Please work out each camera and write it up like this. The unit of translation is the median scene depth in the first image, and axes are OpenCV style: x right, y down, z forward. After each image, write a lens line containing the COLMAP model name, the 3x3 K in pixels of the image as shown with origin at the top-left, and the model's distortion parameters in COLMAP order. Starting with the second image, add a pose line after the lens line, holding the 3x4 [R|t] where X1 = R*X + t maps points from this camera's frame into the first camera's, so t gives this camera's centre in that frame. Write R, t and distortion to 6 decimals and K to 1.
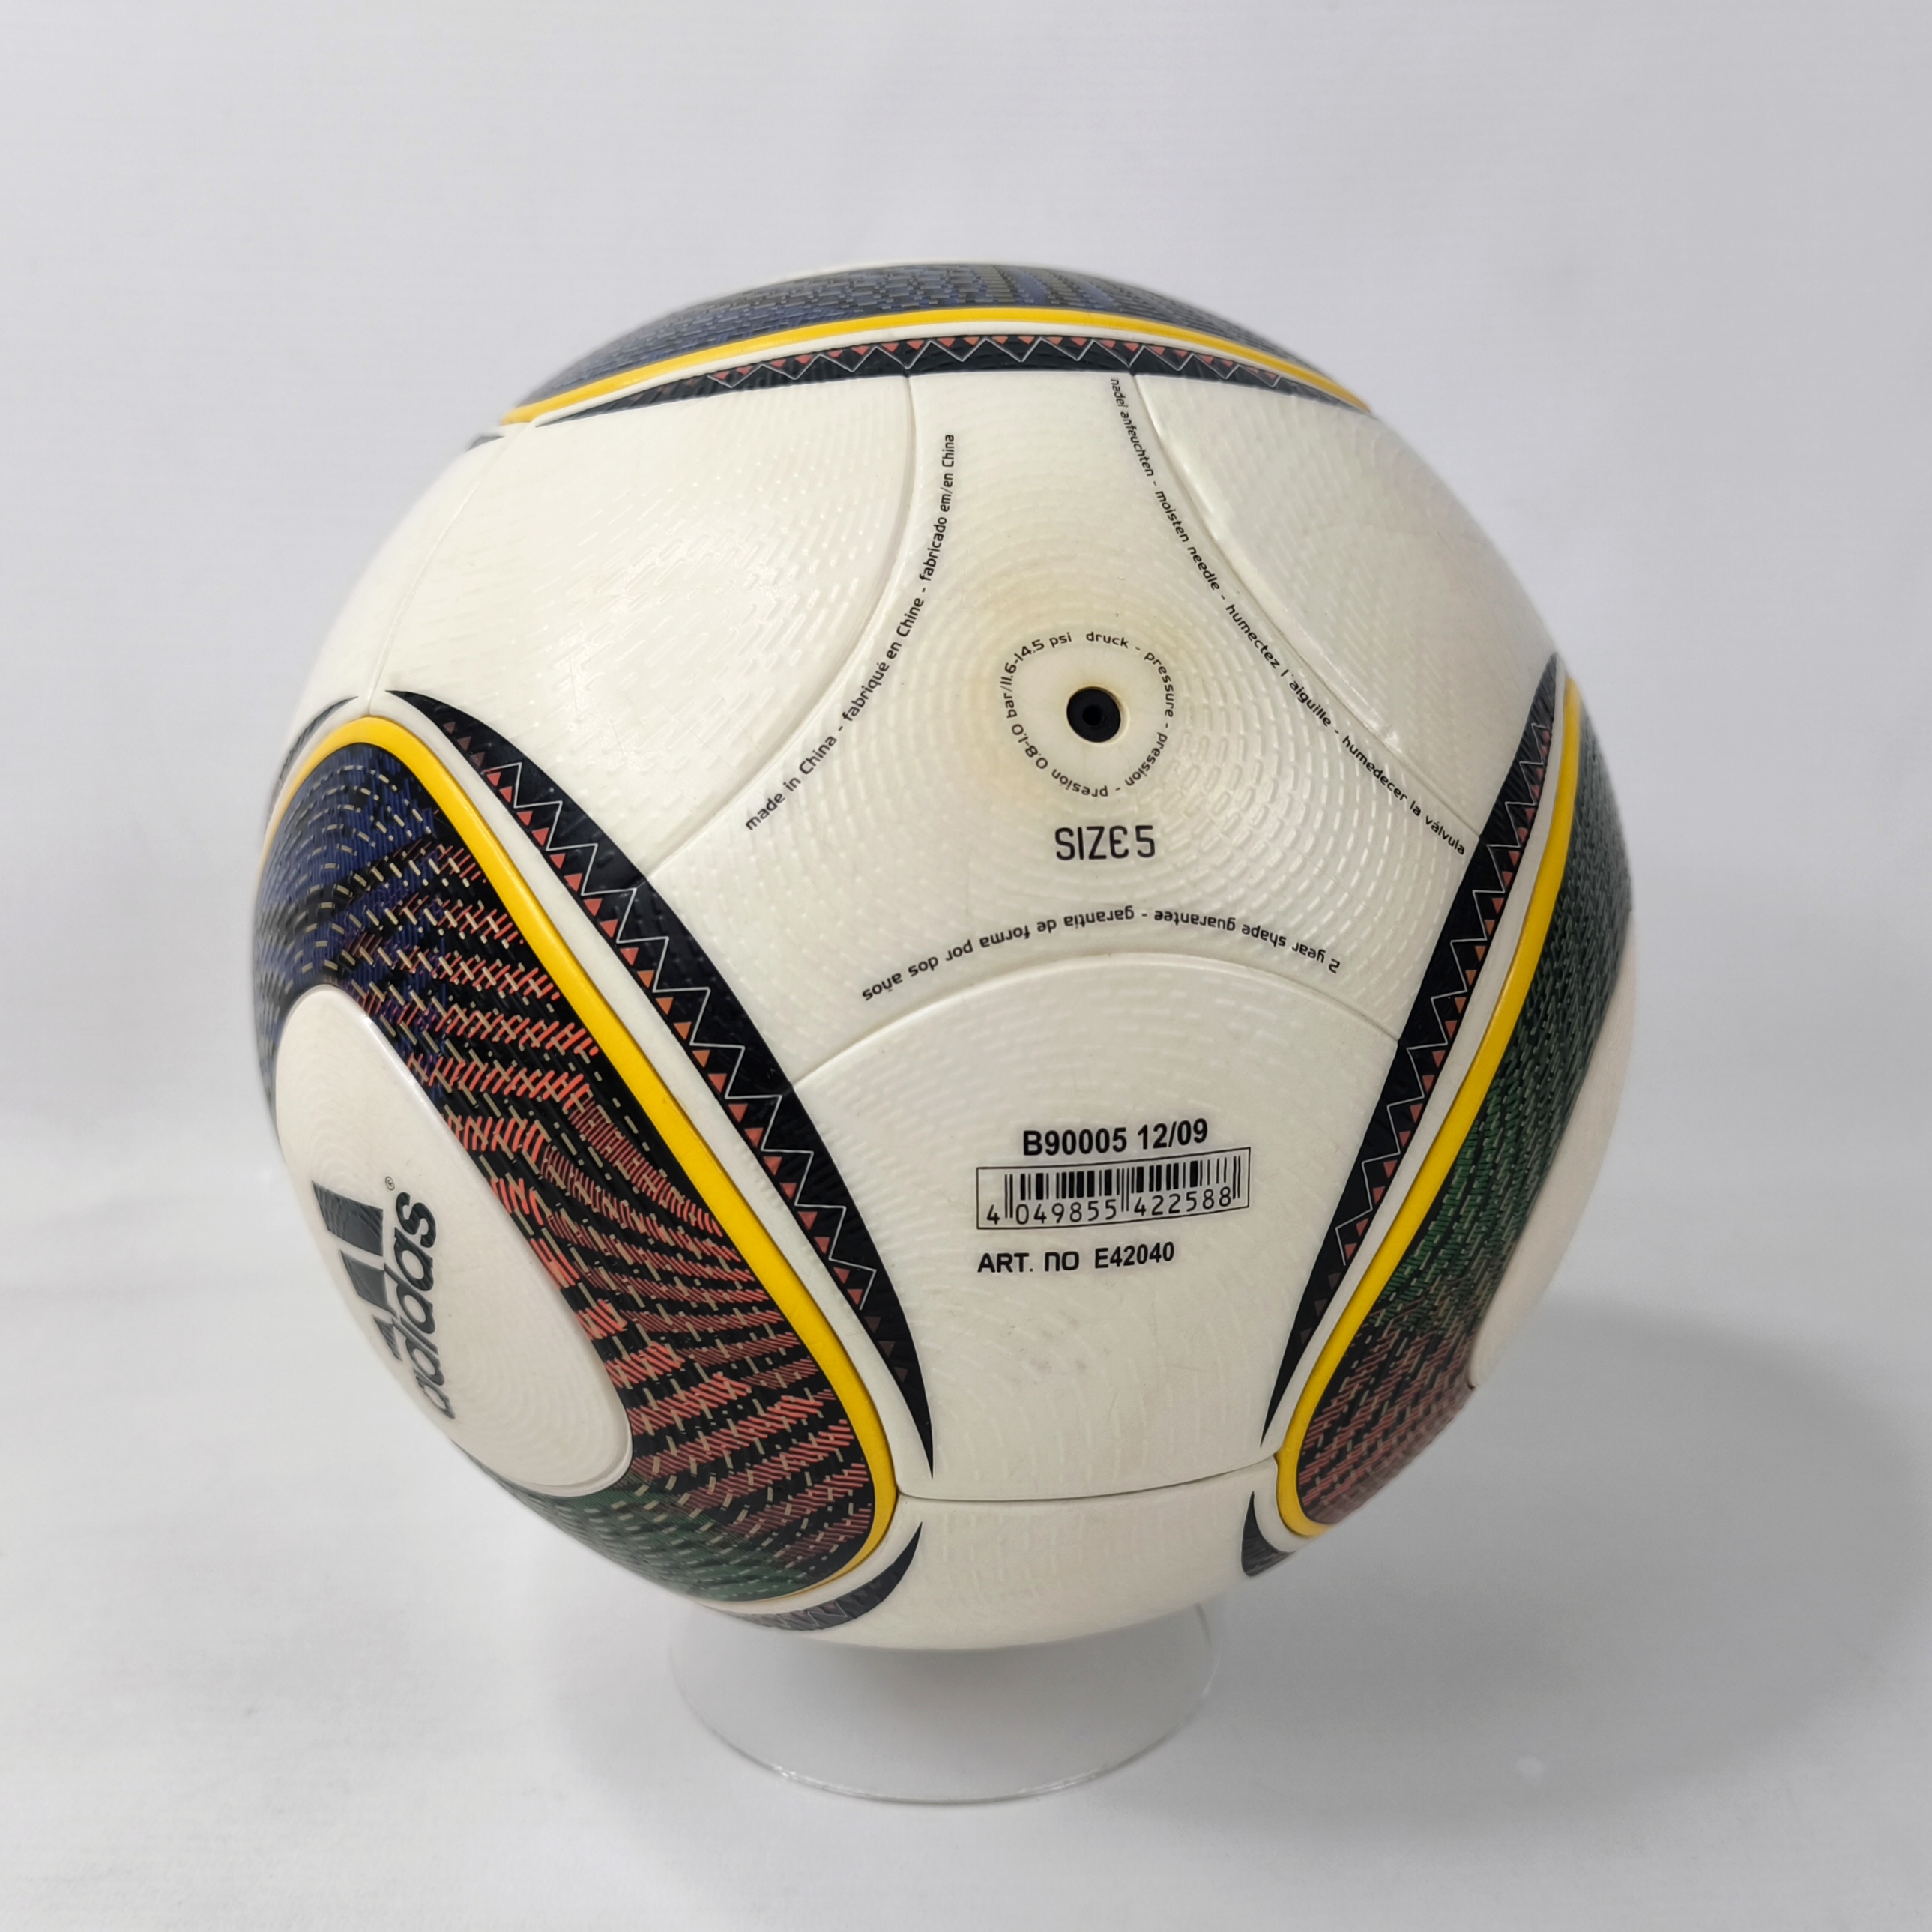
lens RADIAL K [[2065.1, 0, 1051.8], [0, 2065.1, 1015.8], [0, 0, 1]] dist [0.158009, -0.013136]
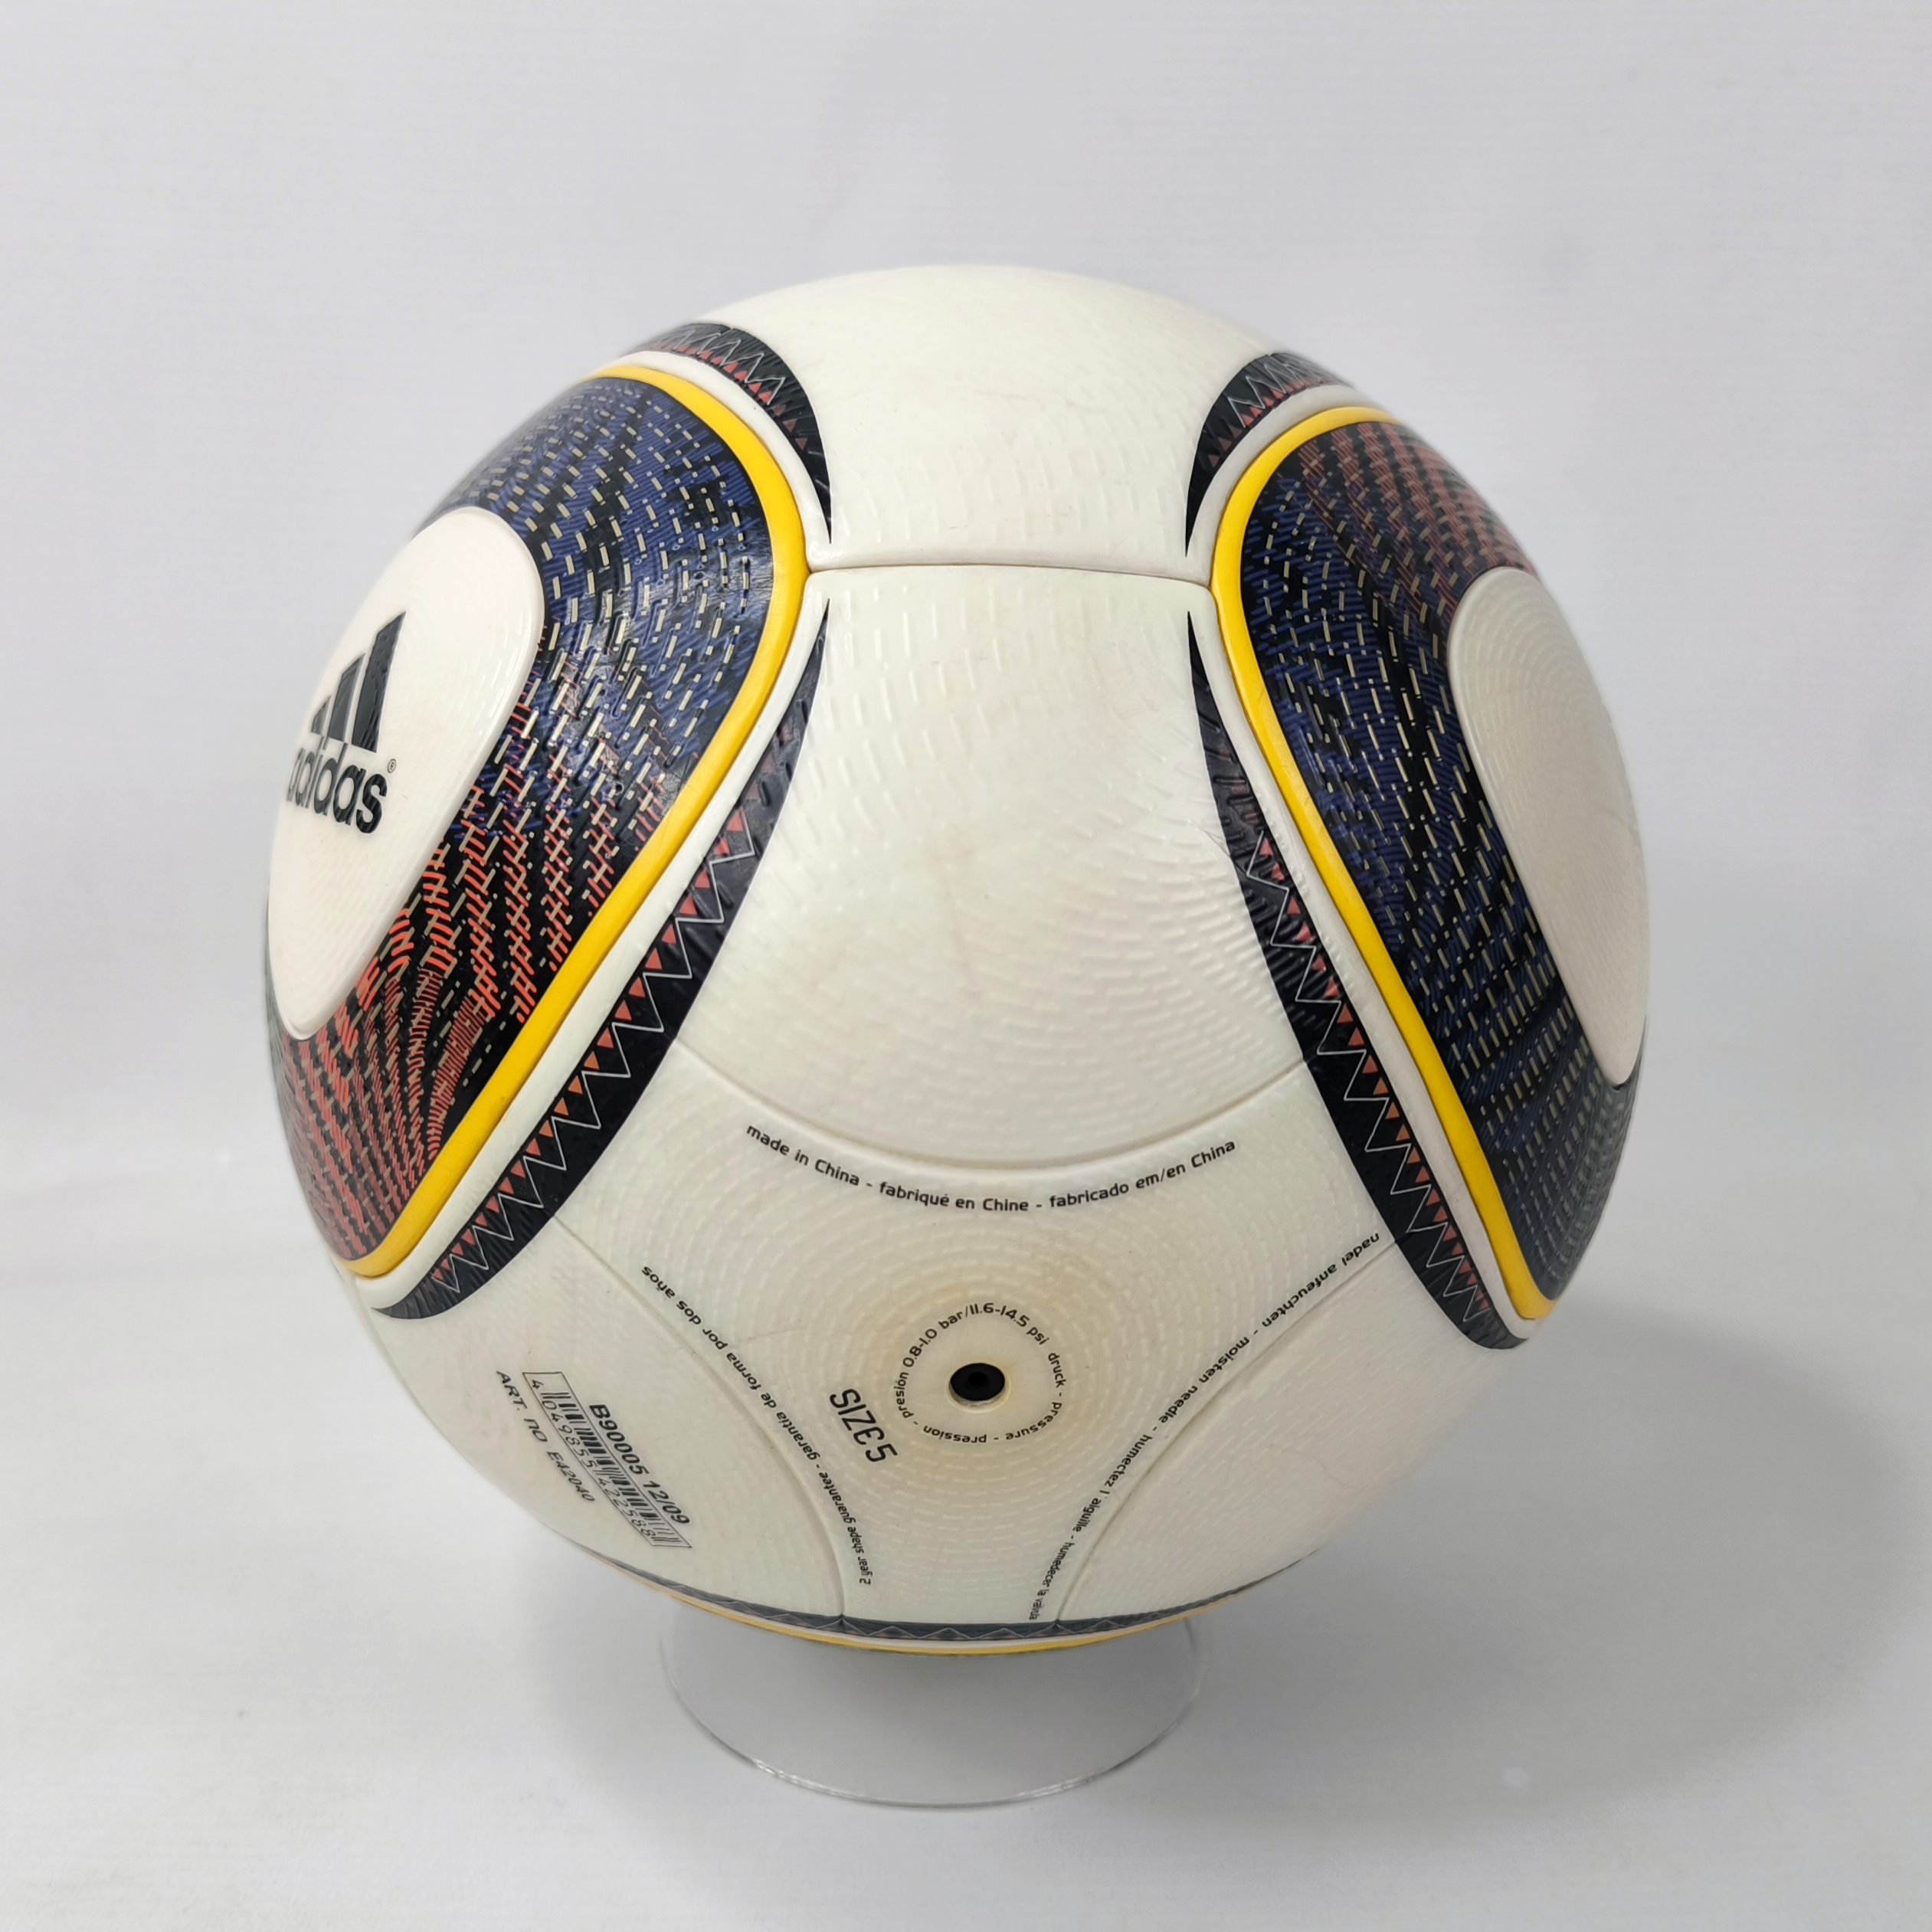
lens RADIAL K [[2065.1, 0, 1051.8], [0, 2065.1, 1015.8], [0, 0, 1]] dist [0.158009, -0.013136]
pose [[0.342465, 0.884222, 0.317598, -0.453340], [-0.897382, 0.207733, 0.389297, -0.612326], [0.278249, -0.418327, 0.864627, 0.183474]]
